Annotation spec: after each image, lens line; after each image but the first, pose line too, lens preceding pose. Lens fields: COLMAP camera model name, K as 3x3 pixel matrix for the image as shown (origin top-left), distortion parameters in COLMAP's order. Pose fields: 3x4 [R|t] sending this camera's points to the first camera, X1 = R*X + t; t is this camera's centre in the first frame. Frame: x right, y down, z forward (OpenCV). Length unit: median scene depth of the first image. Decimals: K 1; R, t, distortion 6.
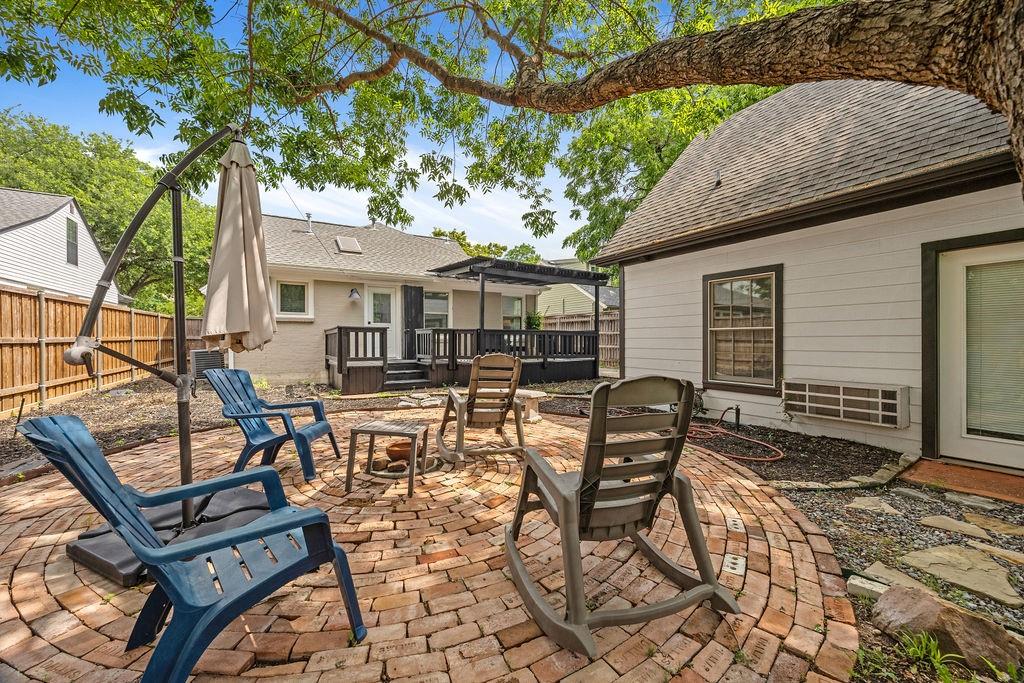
lens RADIAL K [[425.5, 0, 529.3], [0, 425.5, 343.1], [0, 0, 1]] dist [-0.035206, -0.000080]
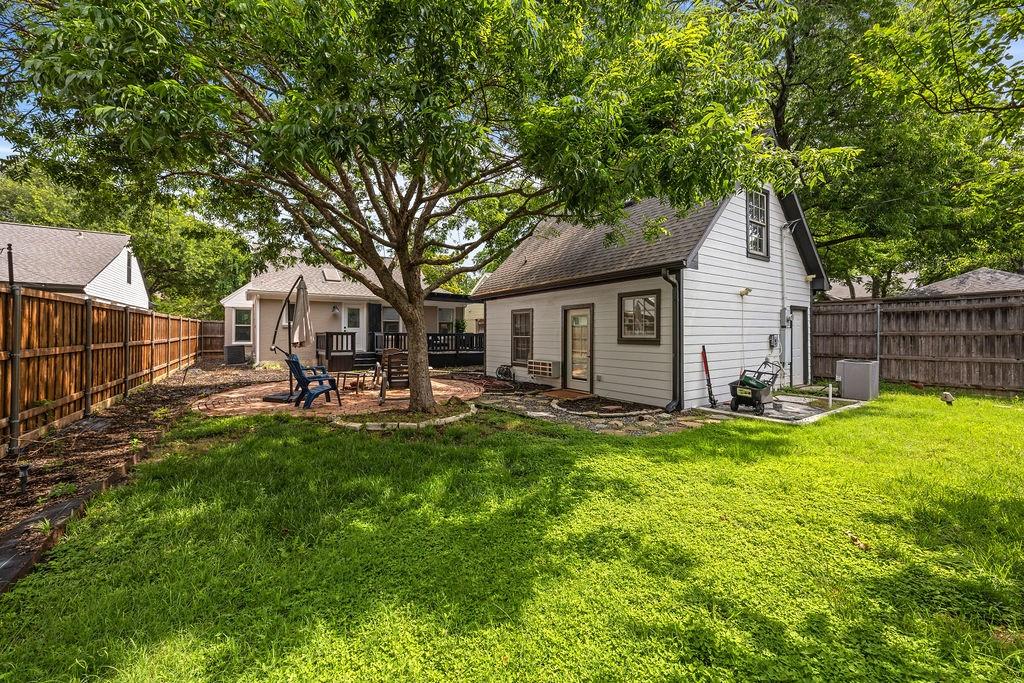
lens RADIAL K [[388.3, 0, 513.0], [0, 388.3, 336.0], [0, 0, 1]] dist [-0.003061, -0.000192]
pose [[0.998916, 0.003837, 0.046385, 0.227168], [-0.003565, 0.999976, -0.005942, -0.016779], [-0.046406, 0.005770, 0.998906, -0.595146]]
